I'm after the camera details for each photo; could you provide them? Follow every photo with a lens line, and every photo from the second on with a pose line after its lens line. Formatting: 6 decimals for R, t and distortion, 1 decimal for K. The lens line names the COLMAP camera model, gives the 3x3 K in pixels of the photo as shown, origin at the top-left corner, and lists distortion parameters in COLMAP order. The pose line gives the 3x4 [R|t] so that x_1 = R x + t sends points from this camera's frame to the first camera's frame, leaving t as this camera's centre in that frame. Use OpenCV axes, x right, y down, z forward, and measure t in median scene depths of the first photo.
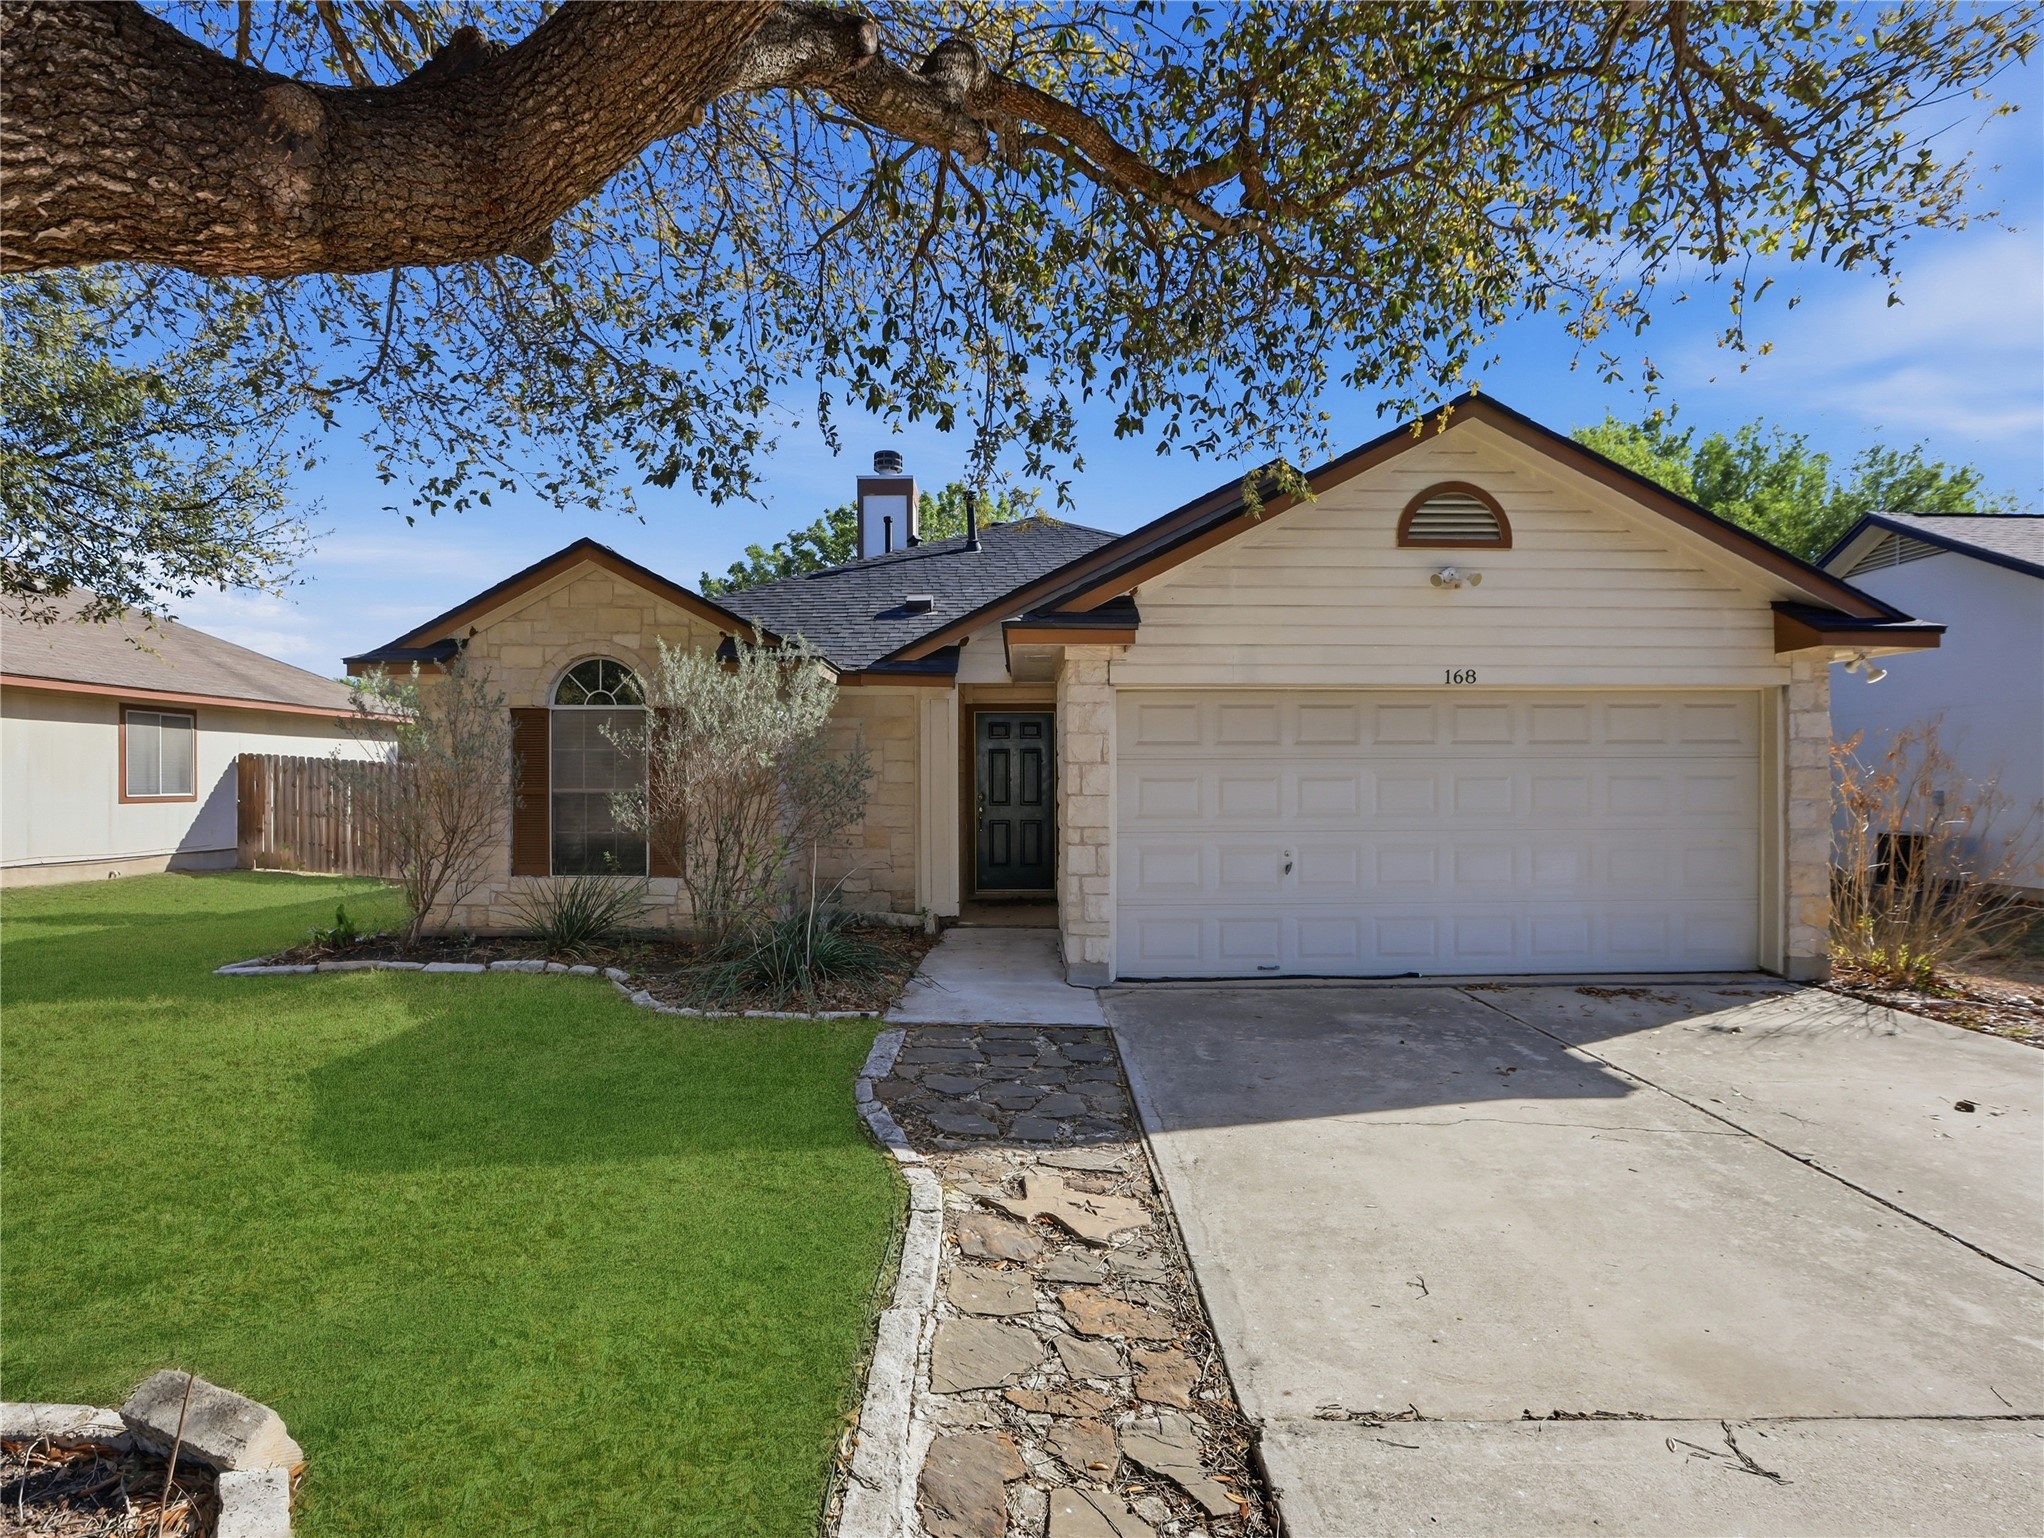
lens RADIAL K [[1051.5, 0, 1029.0], [0, 1051.5, 772.1], [0, 0, 1]] dist [-0.064533, 0.029527]
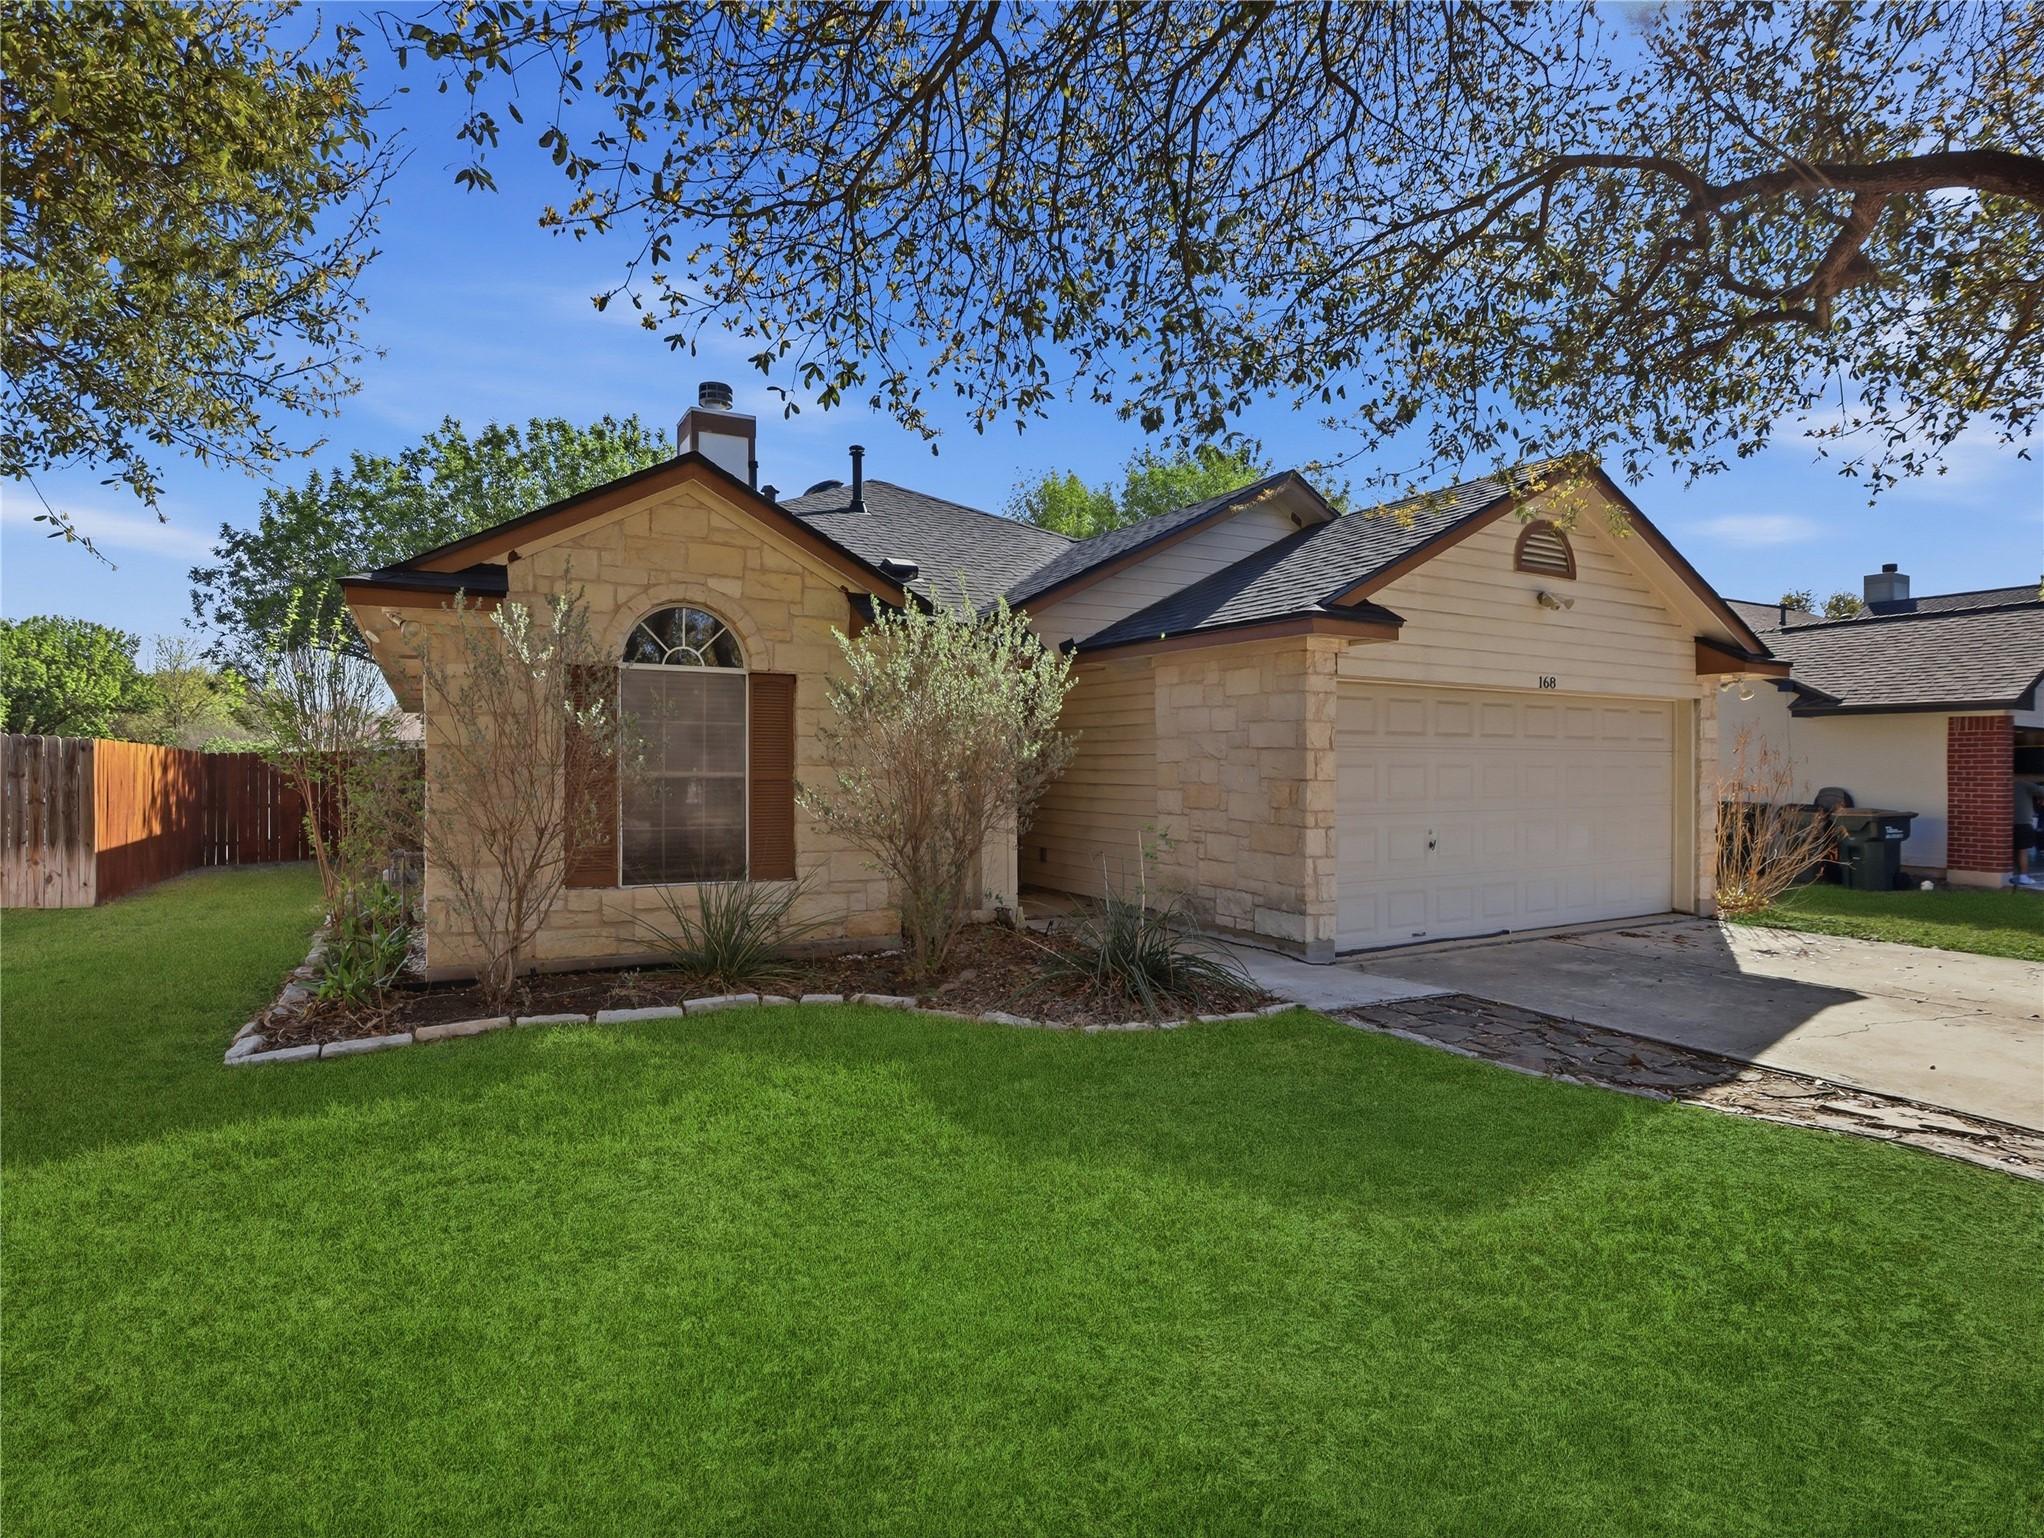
lens RADIAL K [[1051.5, 0, 1029.0], [0, 1051.5, 772.1], [0, 0, 1]] dist [-0.064533, 0.029527]
pose [[0.882129, 0.002778, 0.470999, -0.670591], [-0.012847, 0.999752, 0.018163, -0.001842], [-0.470832, -0.022073, 0.881946, 0.213829]]
